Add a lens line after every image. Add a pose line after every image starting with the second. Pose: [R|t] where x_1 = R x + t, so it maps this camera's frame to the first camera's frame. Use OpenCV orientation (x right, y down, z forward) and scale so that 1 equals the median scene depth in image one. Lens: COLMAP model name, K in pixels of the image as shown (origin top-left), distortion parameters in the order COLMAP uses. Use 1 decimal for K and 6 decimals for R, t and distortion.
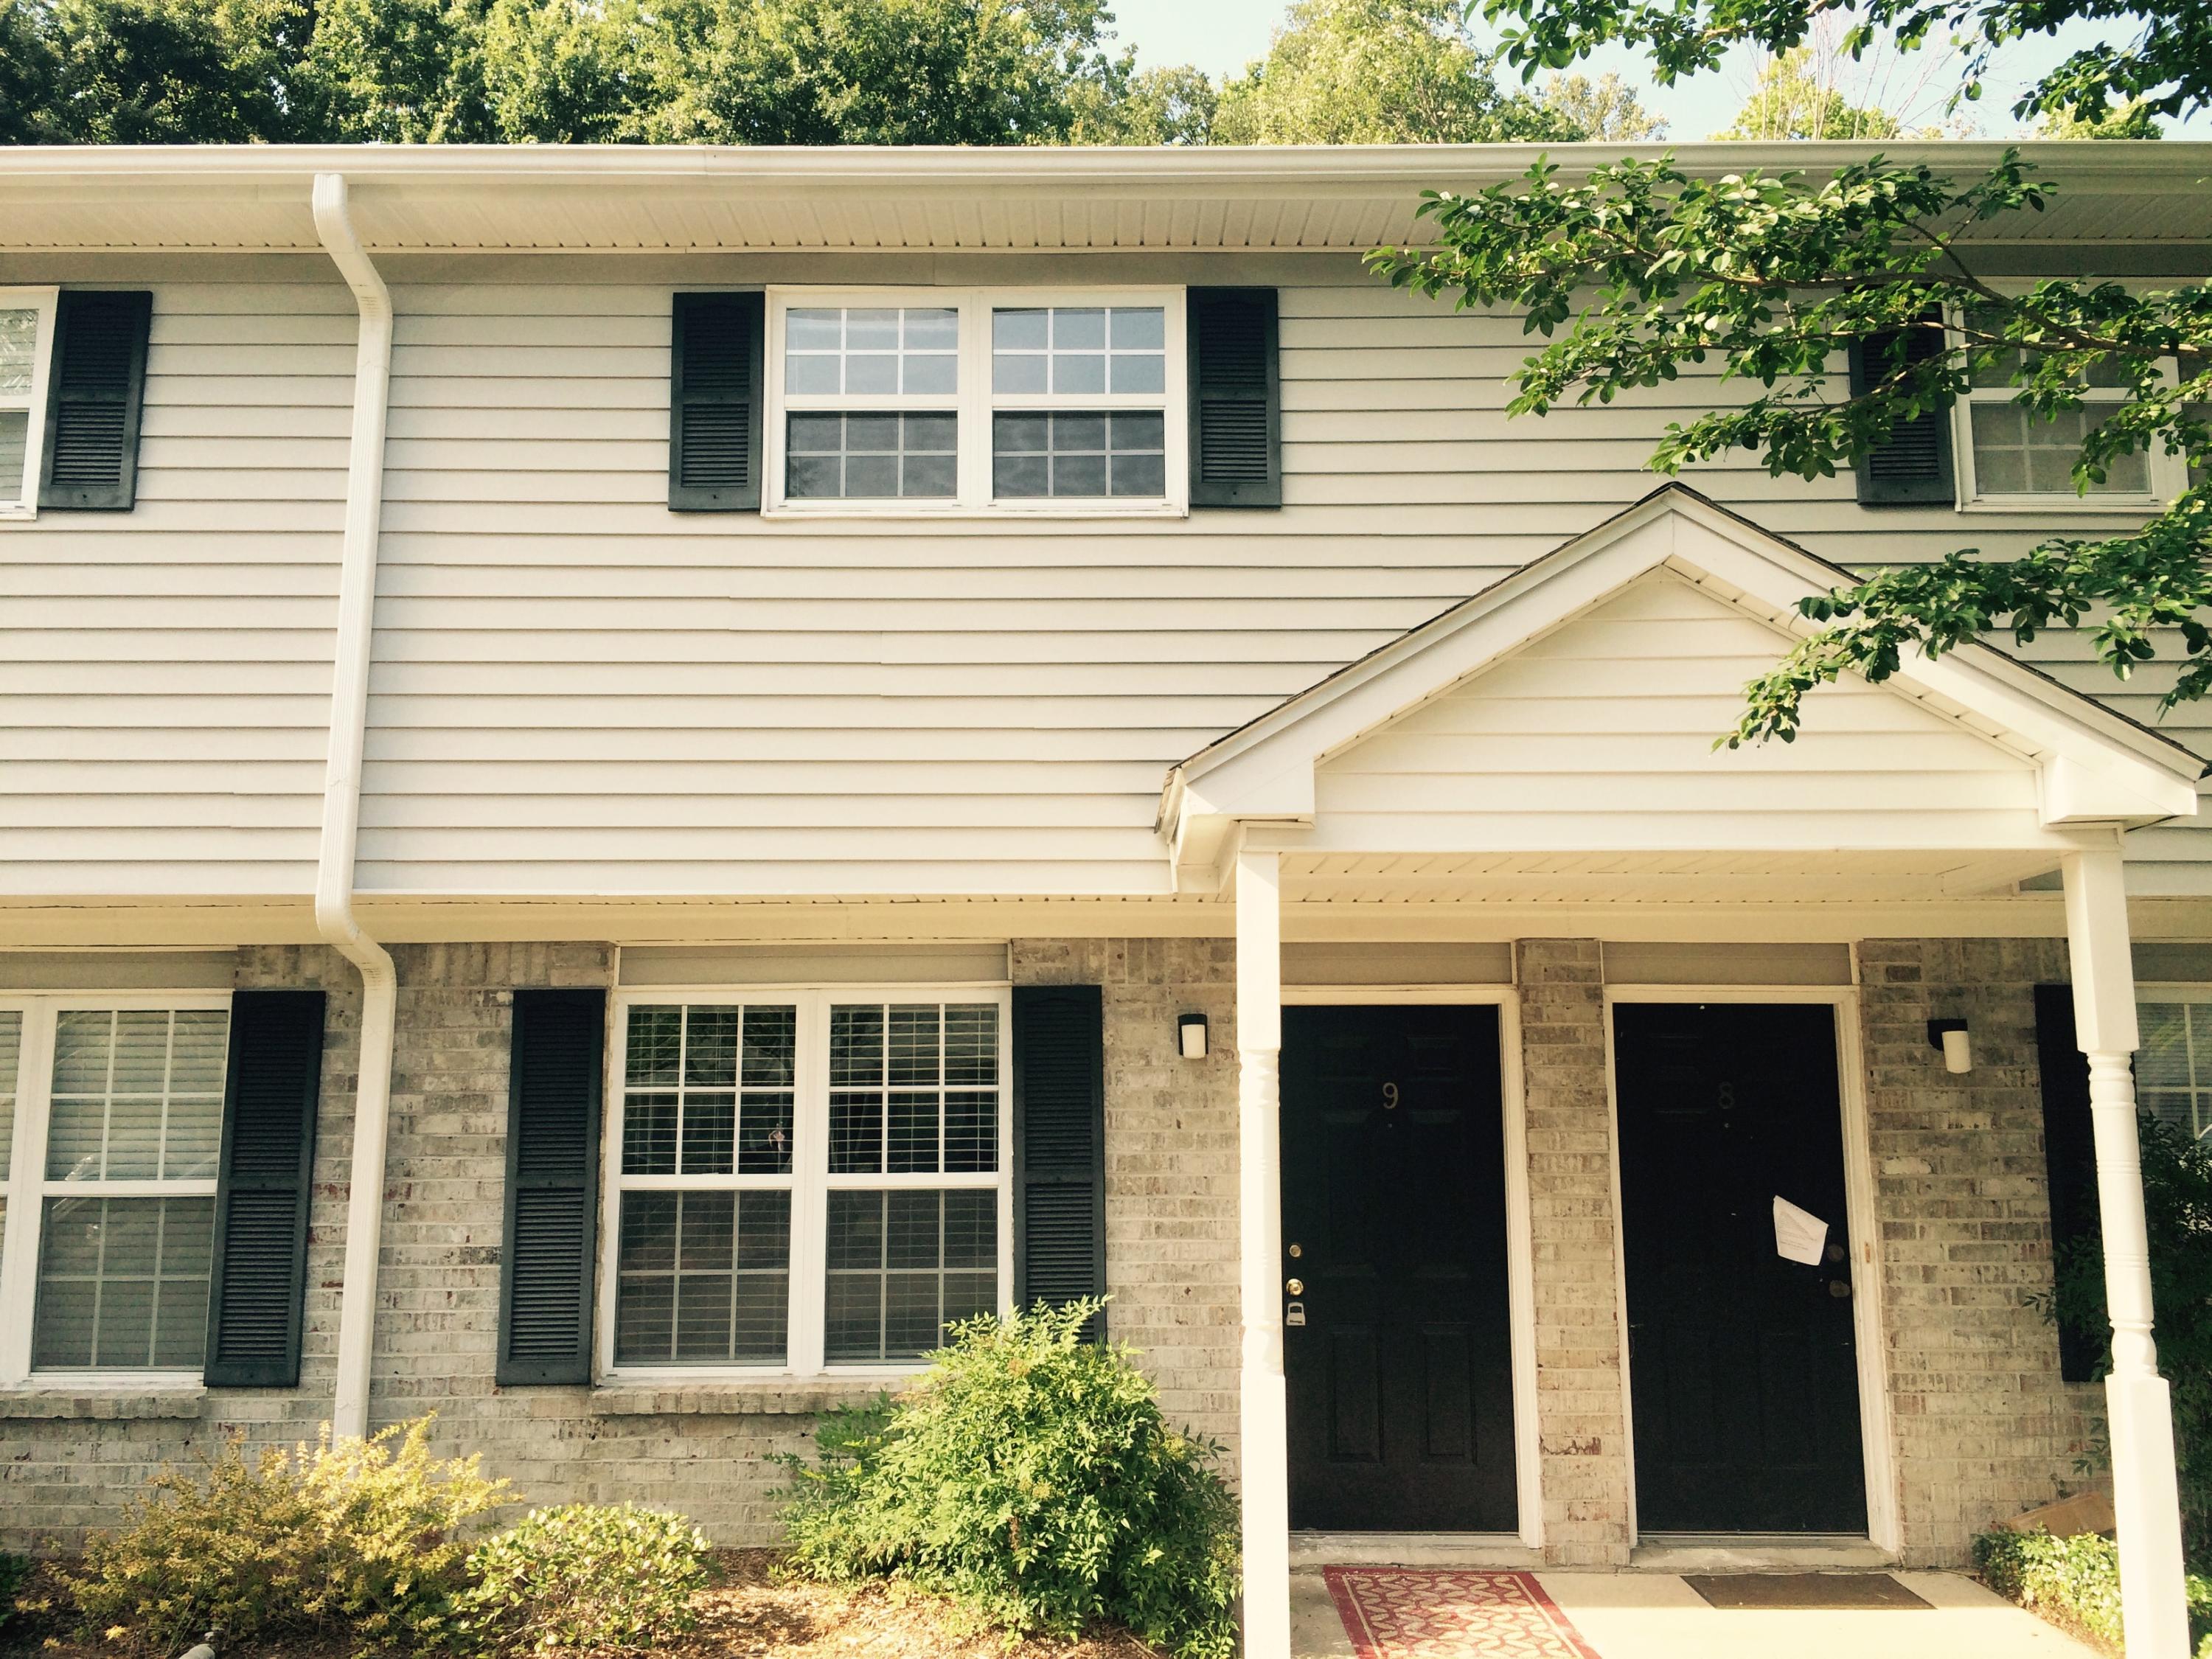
lens RADIAL K [[1918.7, 0, 1095.2], [0, 1918.7, 819.1], [0, 0, 1]] dist [0.079545, -0.095246]
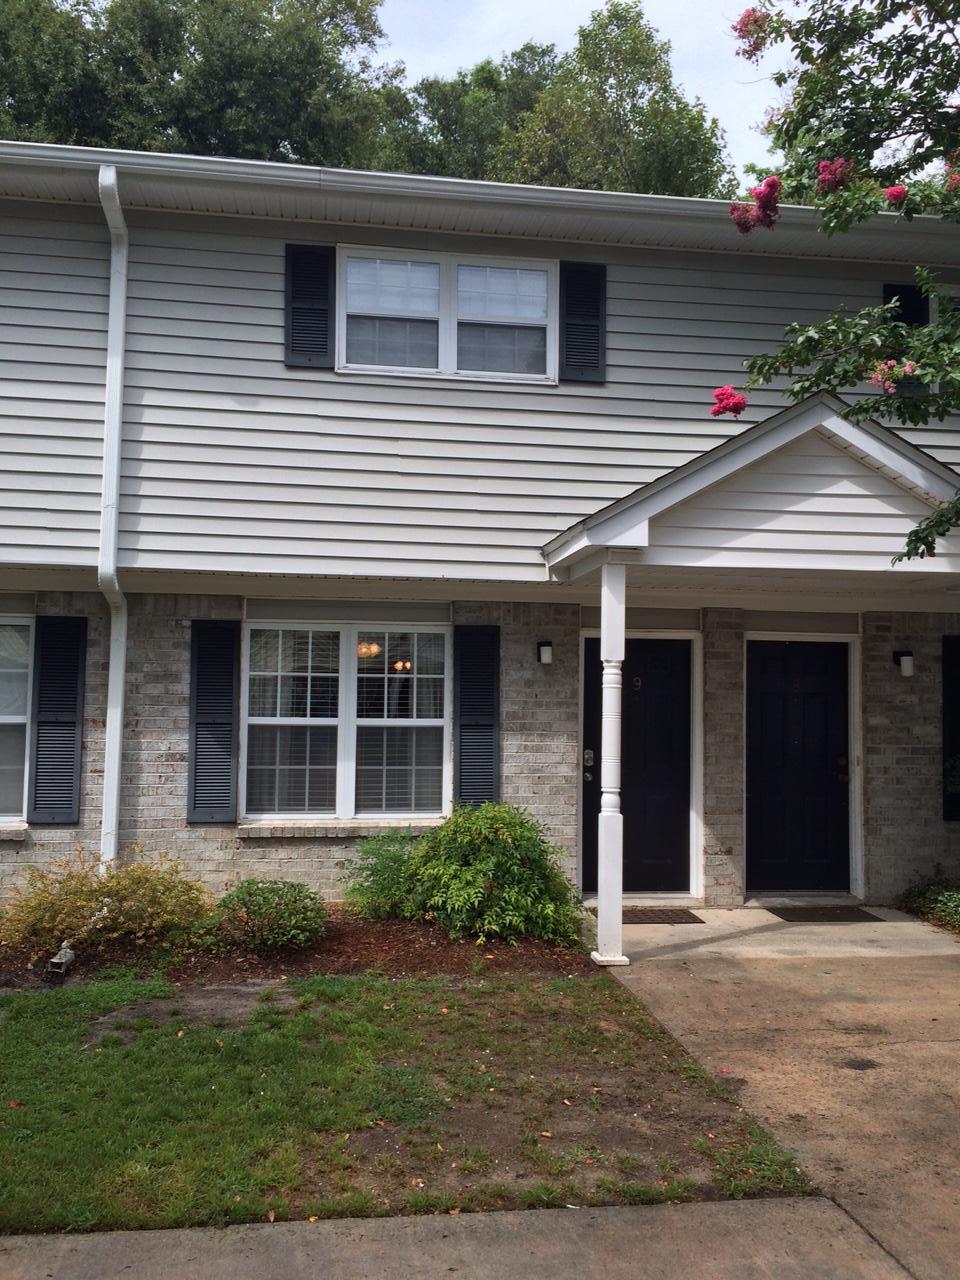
lens RADIAL K [[1110.2, 0, 481.9], [0, 1110.2, 635.3], [0, 0, 1]] dist [0.079545, -0.095246]
pose [[0.988967, 0.023897, 0.146198, -0.182863], [-0.038970, 0.994111, 0.101117, -0.017615], [-0.142920, -0.105699, 0.984074, -0.115419]]
